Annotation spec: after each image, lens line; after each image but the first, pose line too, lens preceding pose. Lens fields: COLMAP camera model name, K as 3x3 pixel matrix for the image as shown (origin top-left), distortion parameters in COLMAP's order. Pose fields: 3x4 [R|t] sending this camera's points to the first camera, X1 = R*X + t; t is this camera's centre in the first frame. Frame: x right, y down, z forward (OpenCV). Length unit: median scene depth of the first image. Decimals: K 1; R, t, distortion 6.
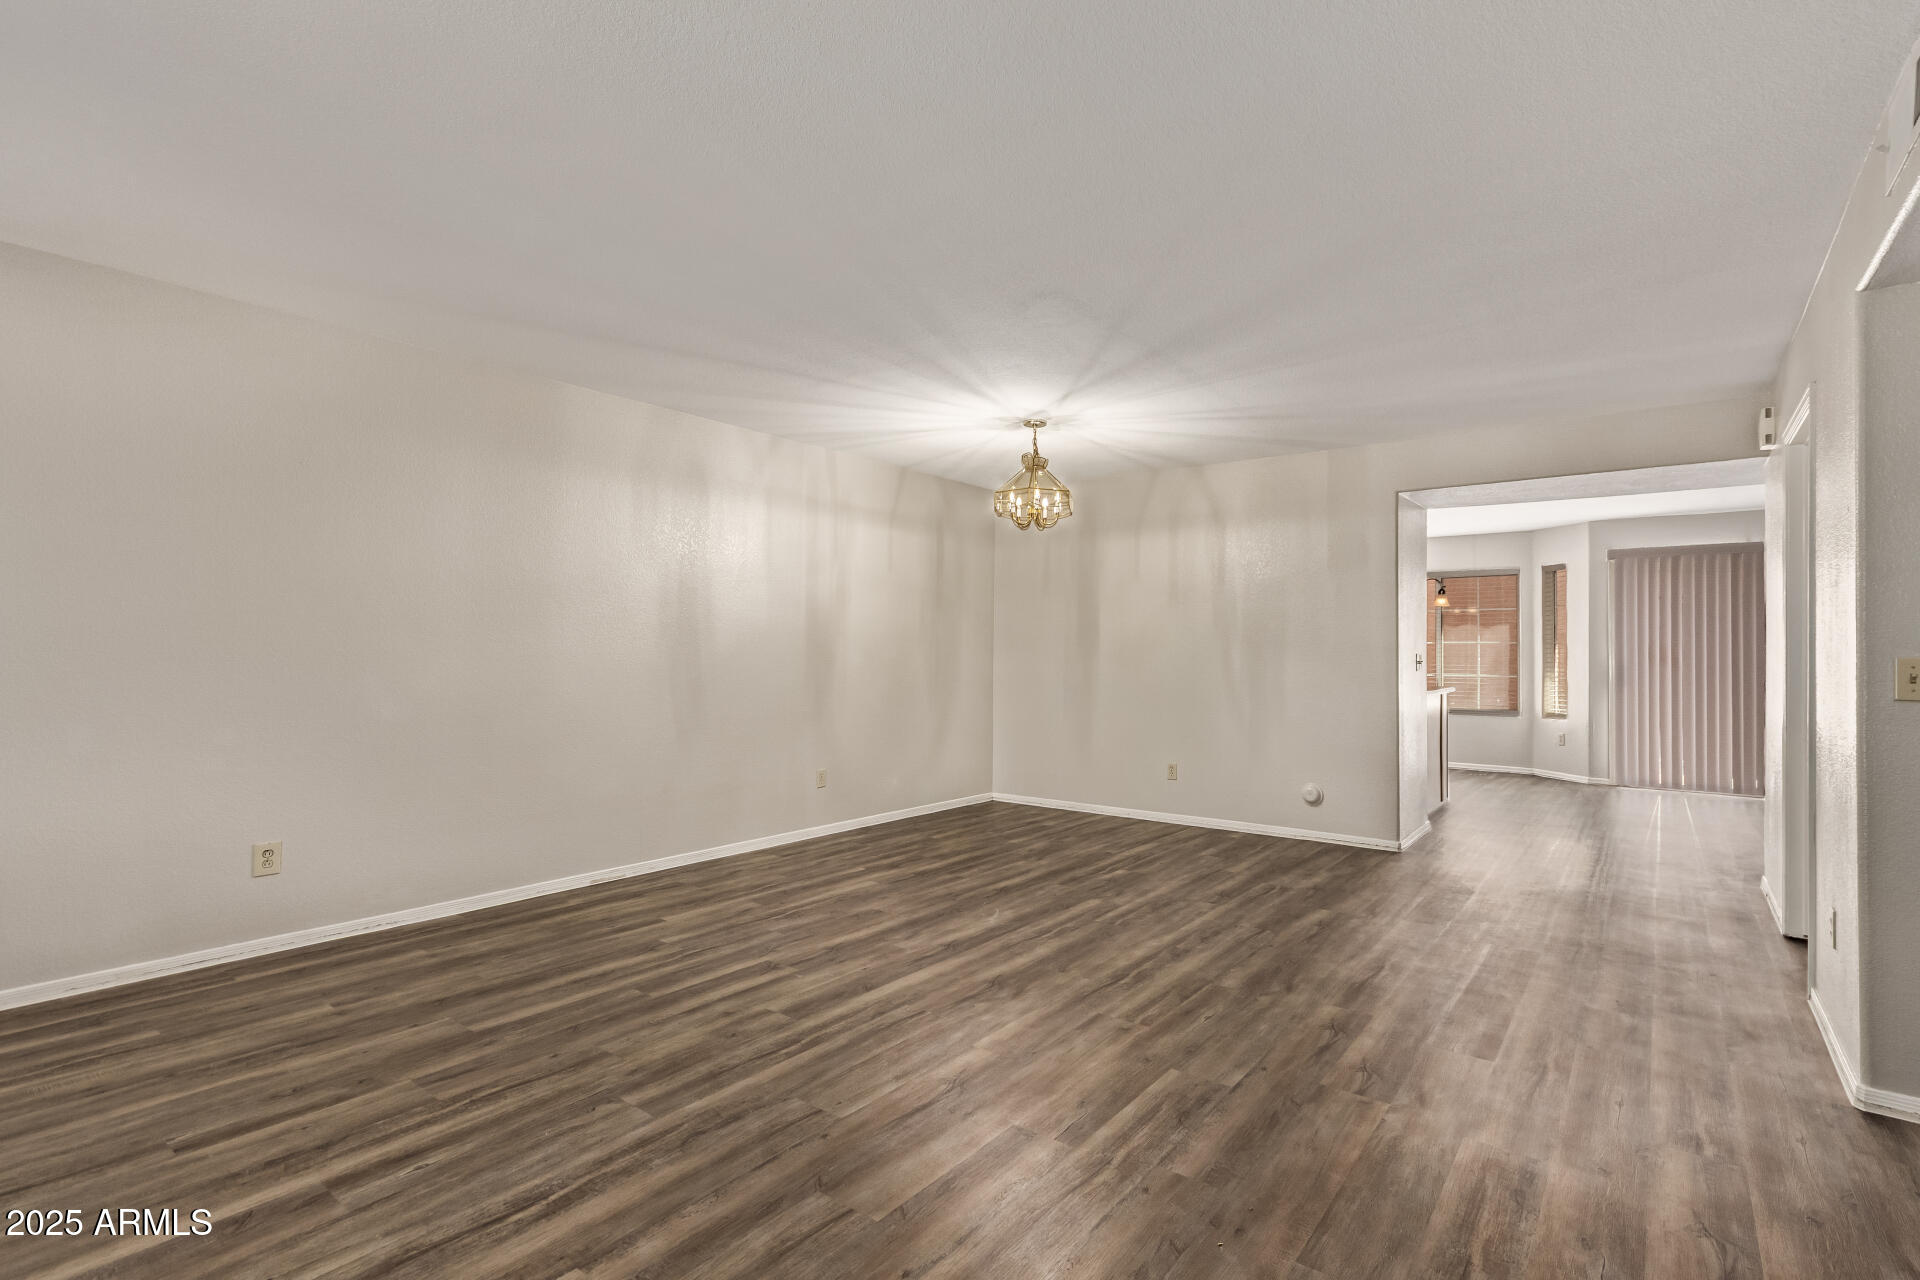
lens RADIAL K [[898.4, 0, 960.0], [0, 898.4, 640.0], [0, 0, 1]] dist [-0.000677, 0.000145]
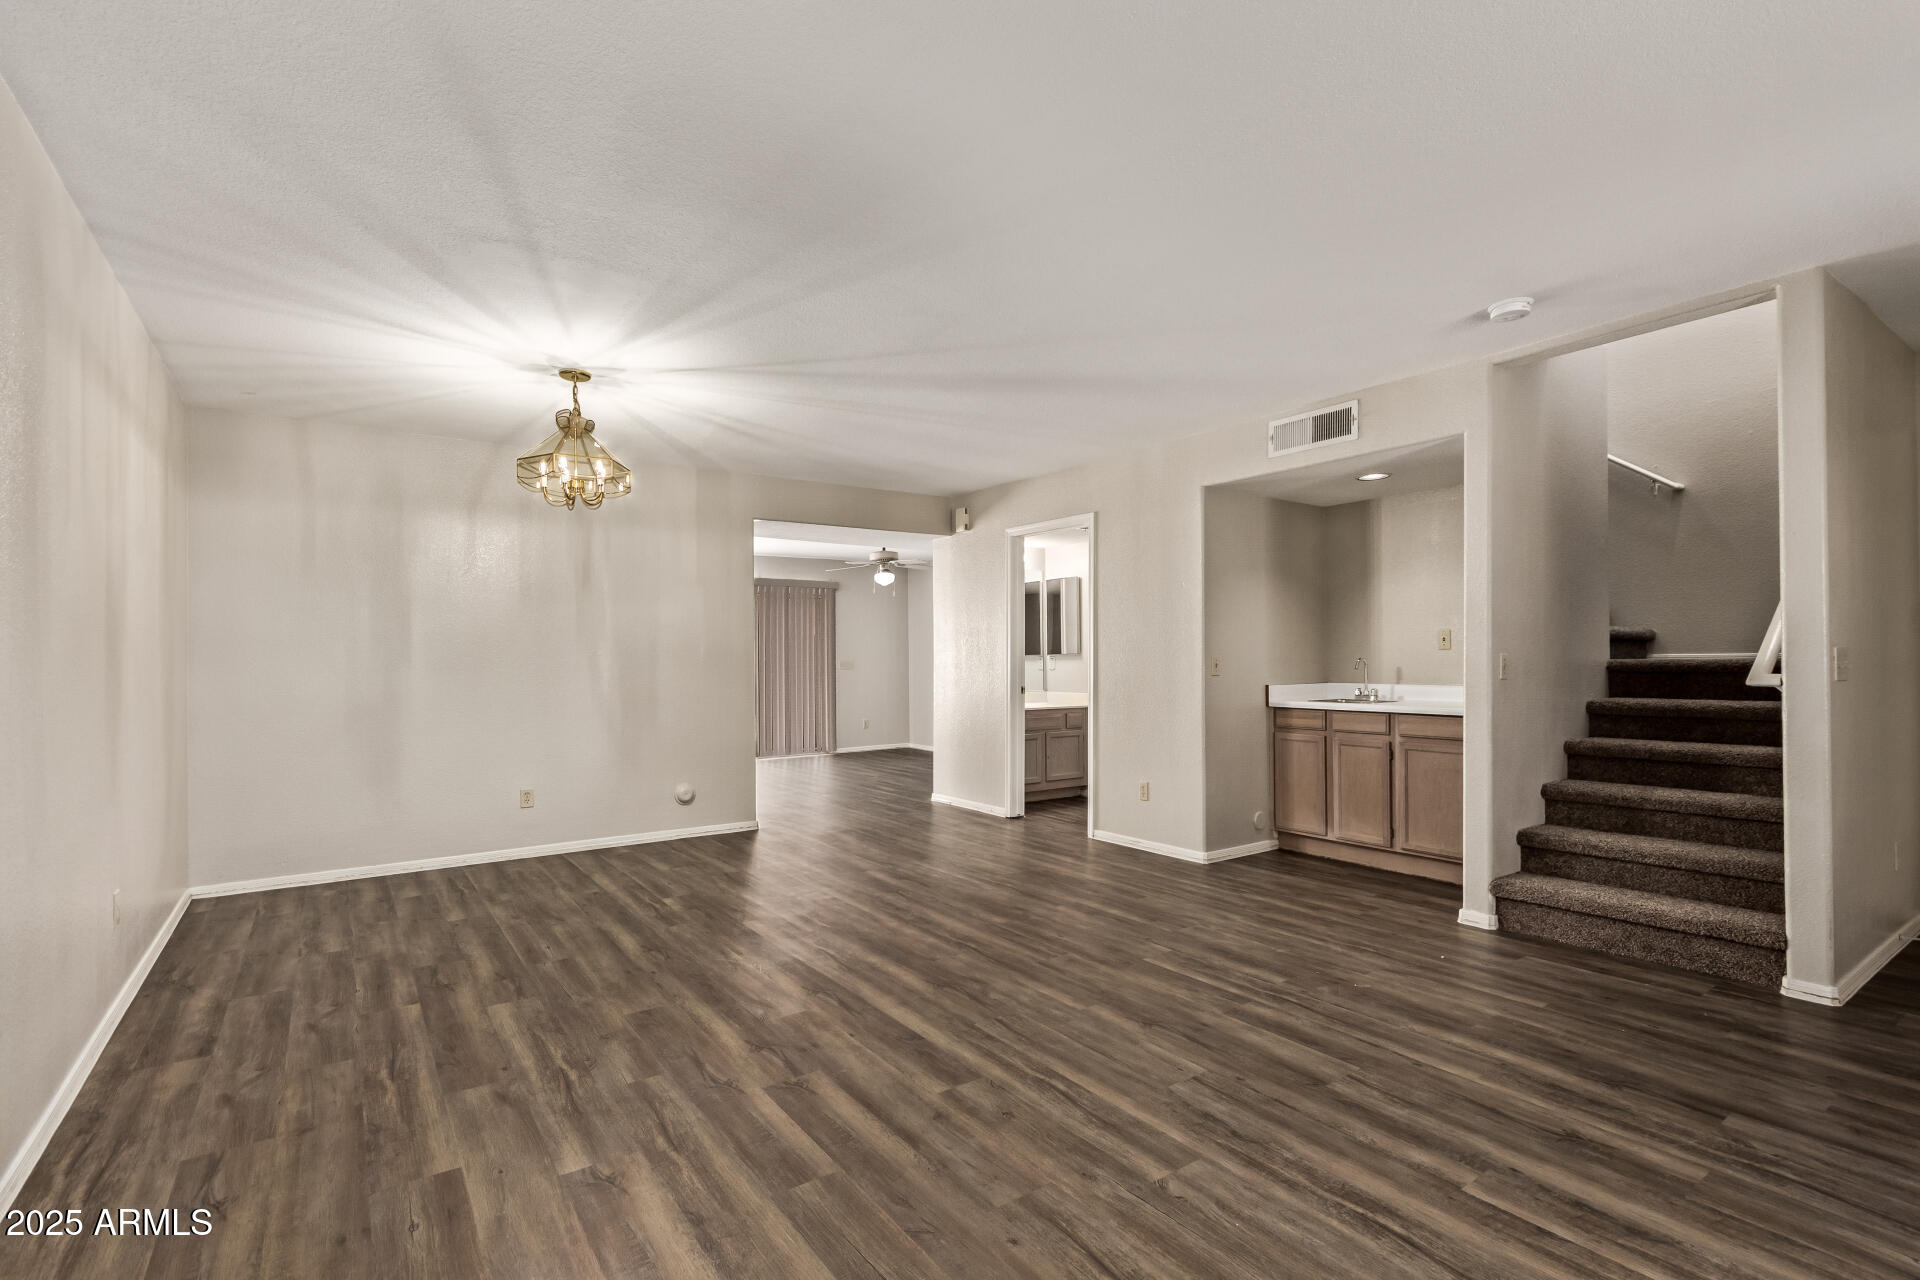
lens RADIAL K [[903.4, 0, 960.4], [0, 903.4, 656.8], [0, 0, 1]] dist [0.005147, 0.000376]
pose [[0.293685, -0.008711, 0.955863, -0.918347], [-0.004938, 0.999931, 0.010629, -0.000251], [-0.955889, -0.007842, 0.293622, 0.677514]]
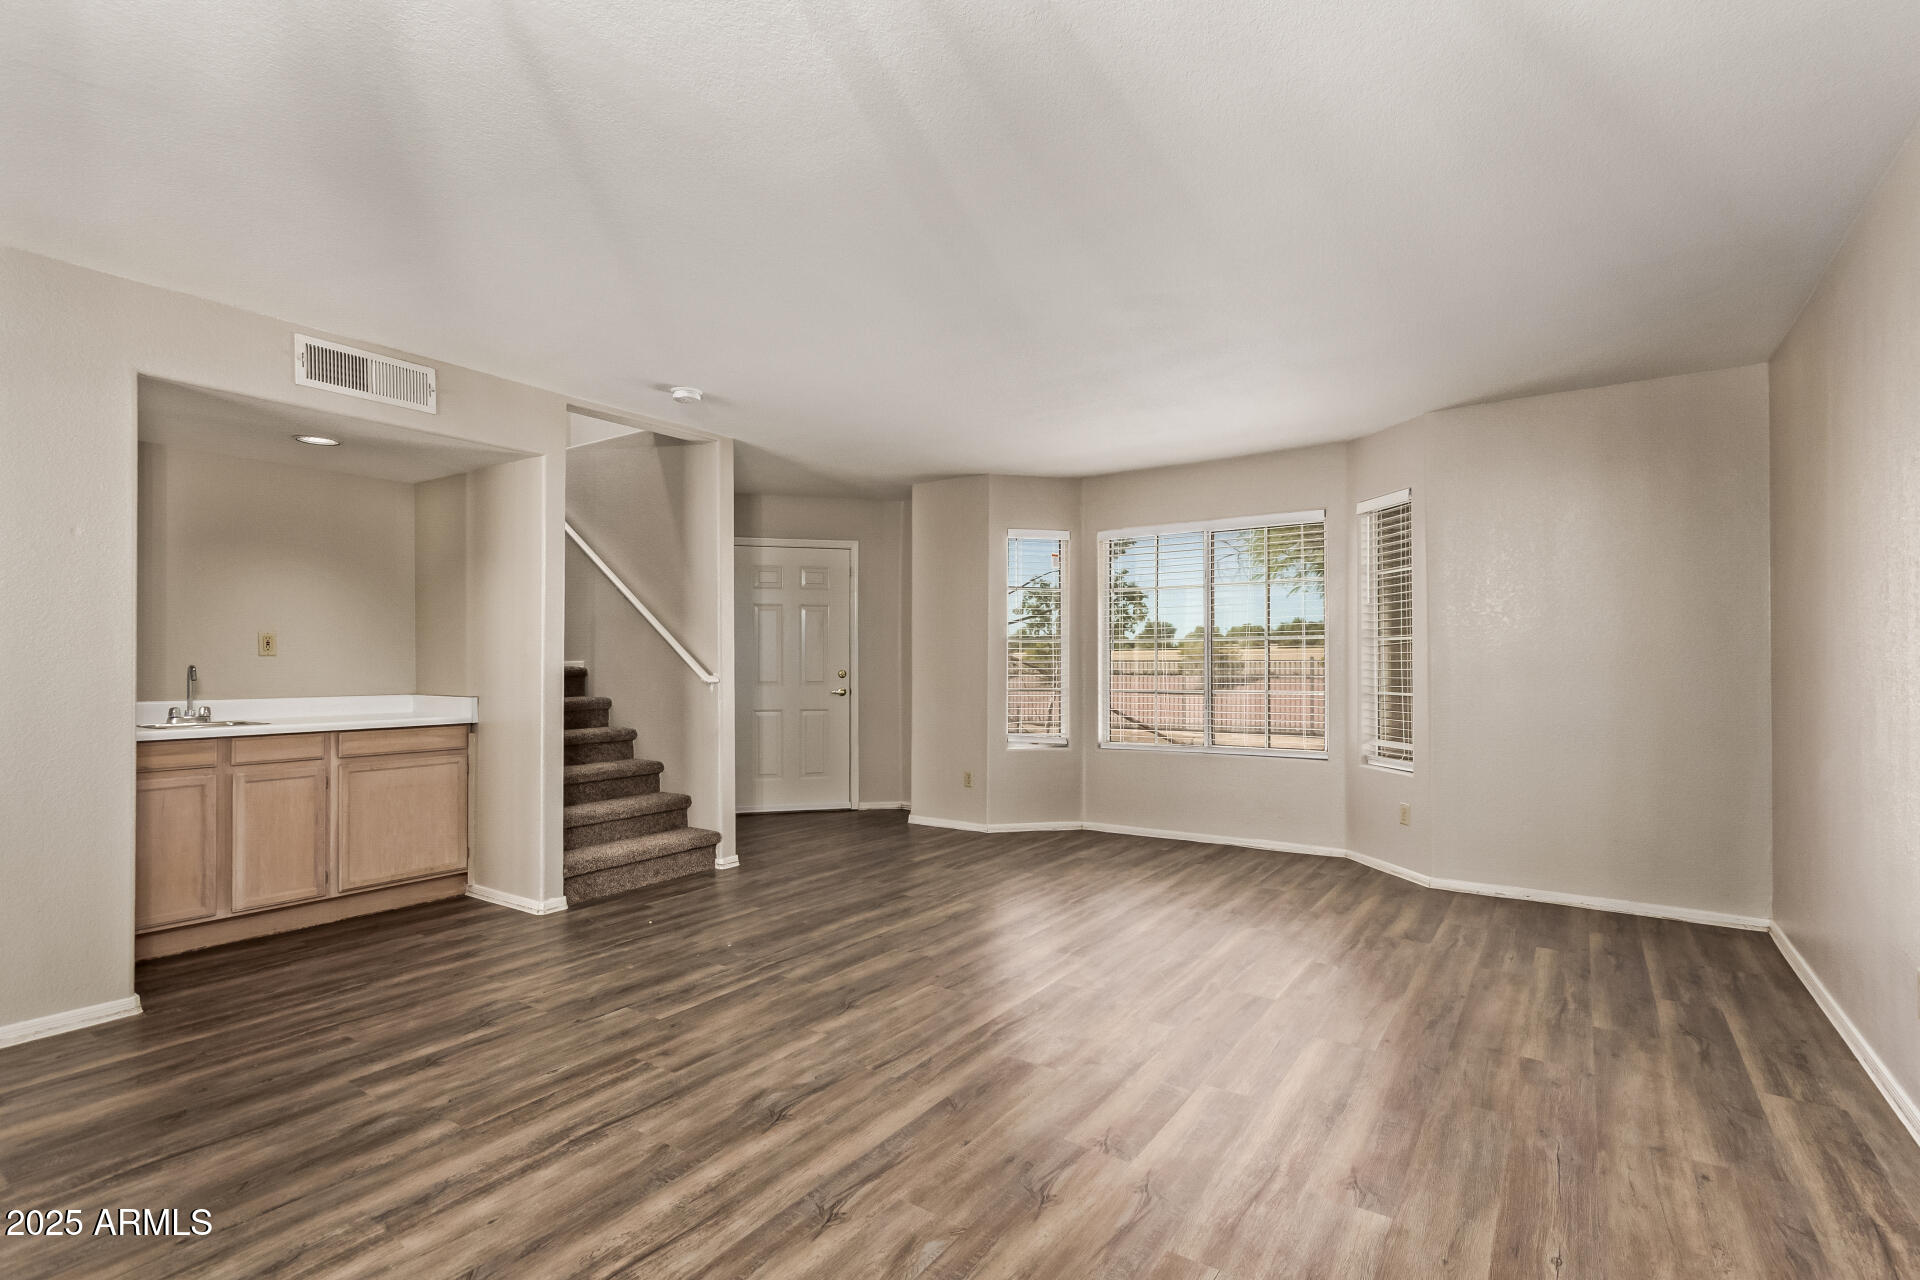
lens RADIAL K [[903.4, 0, 960.4], [0, 903.4, 656.8], [0, 0, 1]] dist [0.005147, 0.000376]
pose [[-0.997980, -0.008211, -0.062999, -0.059150], [-0.006900, 0.999756, -0.020997, 0.024170], [0.063156, -0.020520, -0.997793, 1.727198]]
